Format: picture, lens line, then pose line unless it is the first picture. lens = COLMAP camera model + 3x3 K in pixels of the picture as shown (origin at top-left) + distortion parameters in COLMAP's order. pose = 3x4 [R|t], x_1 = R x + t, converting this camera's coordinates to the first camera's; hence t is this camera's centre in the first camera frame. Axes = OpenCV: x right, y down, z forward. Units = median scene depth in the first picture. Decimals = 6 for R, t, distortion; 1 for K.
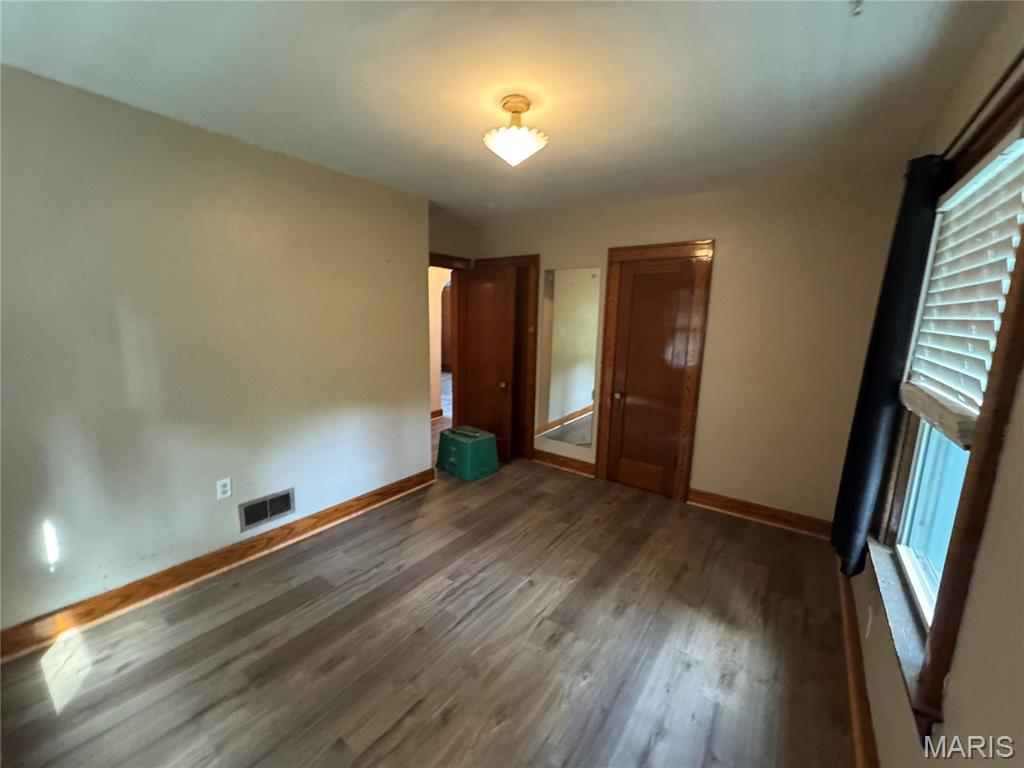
lens RADIAL K [[408.8, 0, 510.5], [0, 408.8, 385.1], [0, 0, 1]] dist [-0.001823, -0.000226]
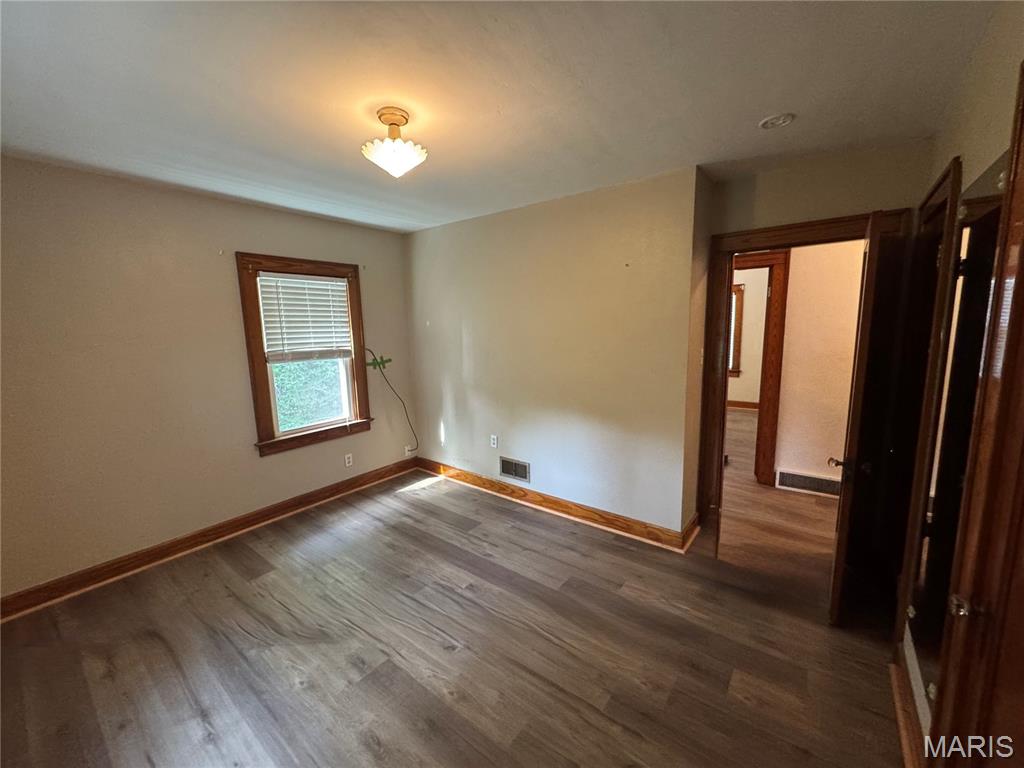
lens RADIAL K [[408.8, 0, 510.5], [0, 408.8, 385.1], [0, 0, 1]] dist [-0.001823, -0.000226]
pose [[-0.034111, 0.126327, -0.991402, 0.809095], [-0.152253, 0.979744, 0.130080, -0.166824], [0.987753, 0.155381, -0.014187, 1.059350]]
